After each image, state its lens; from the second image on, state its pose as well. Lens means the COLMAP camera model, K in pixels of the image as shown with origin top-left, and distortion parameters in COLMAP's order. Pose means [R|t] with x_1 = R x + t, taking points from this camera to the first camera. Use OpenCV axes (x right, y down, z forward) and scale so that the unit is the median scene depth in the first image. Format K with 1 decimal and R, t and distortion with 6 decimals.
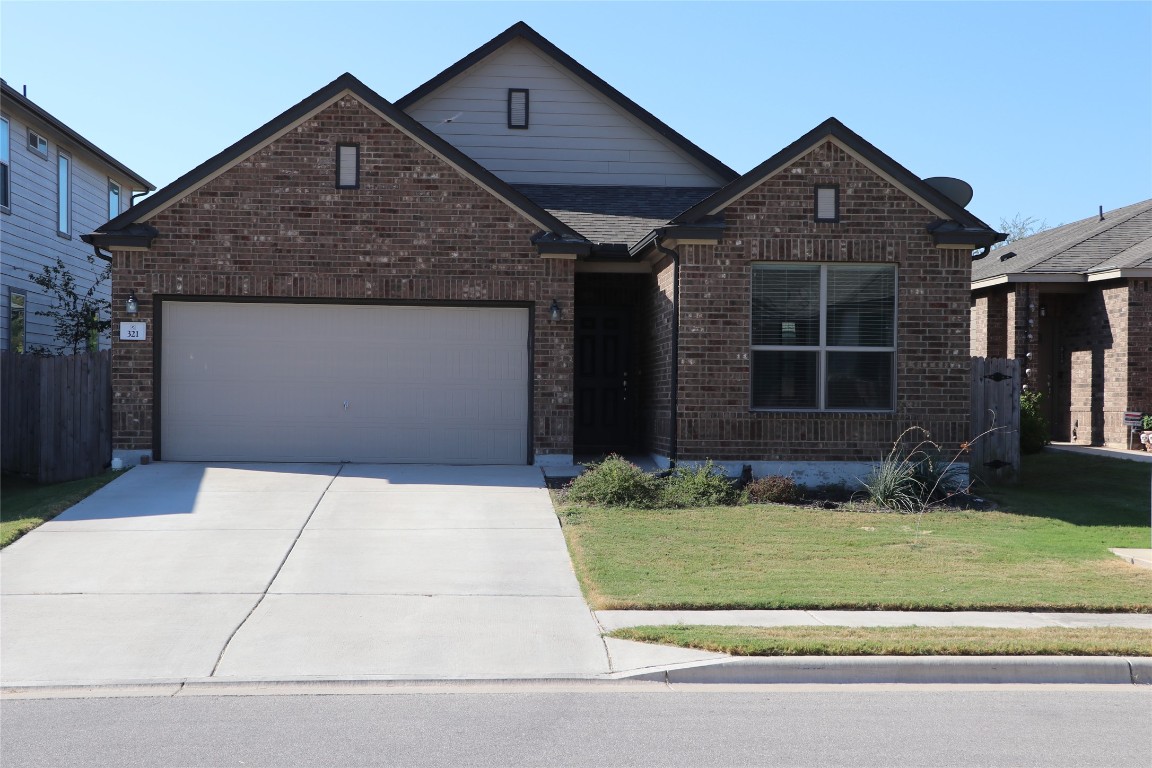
lens RADIAL K [[1693.7, 0, 579.3], [0, 1693.7, 408.2], [0, 0, 1]] dist [0.130170, 0.000000]
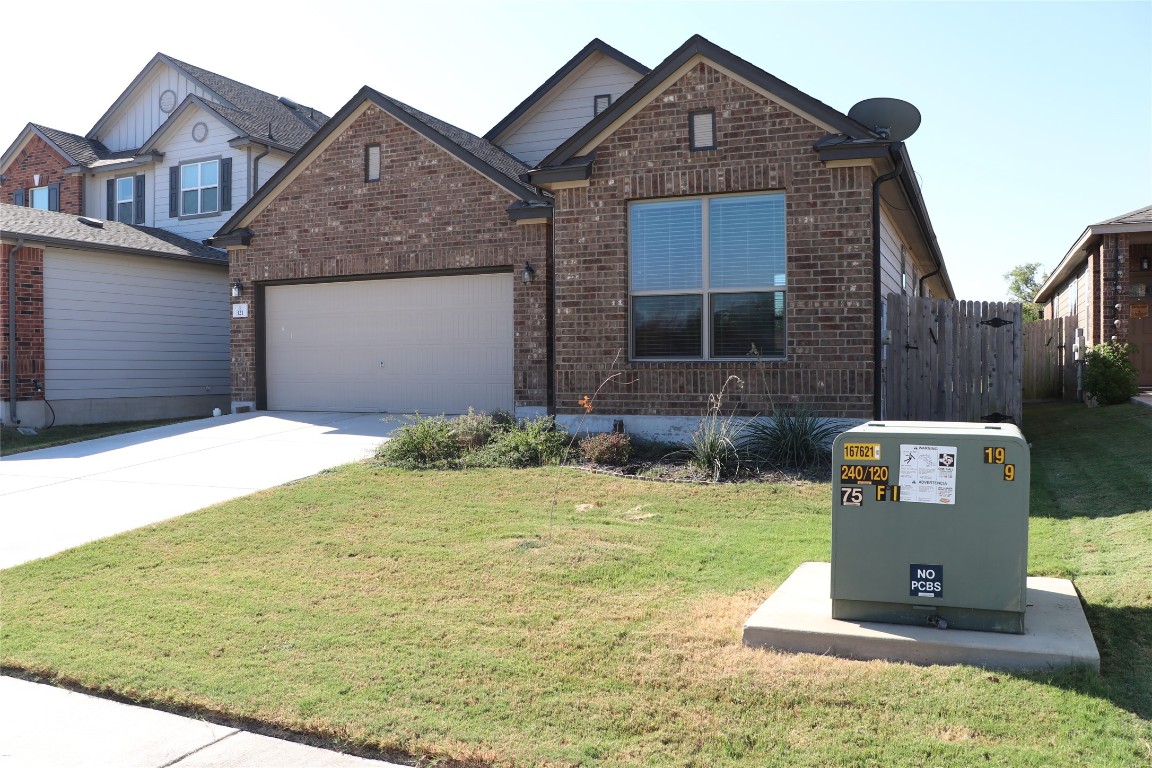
lens RADIAL K [[948.1, 0, 572.0], [0, 948.1, 403.3], [0, 0, 1]] dist [-0.159836, 0.115113]
pose [[0.884852, 0.001665, -0.465870, 0.313510], [0.012541, 0.999546, 0.027392, 0.009869], [0.465704, -0.030080, 0.884429, 0.523465]]
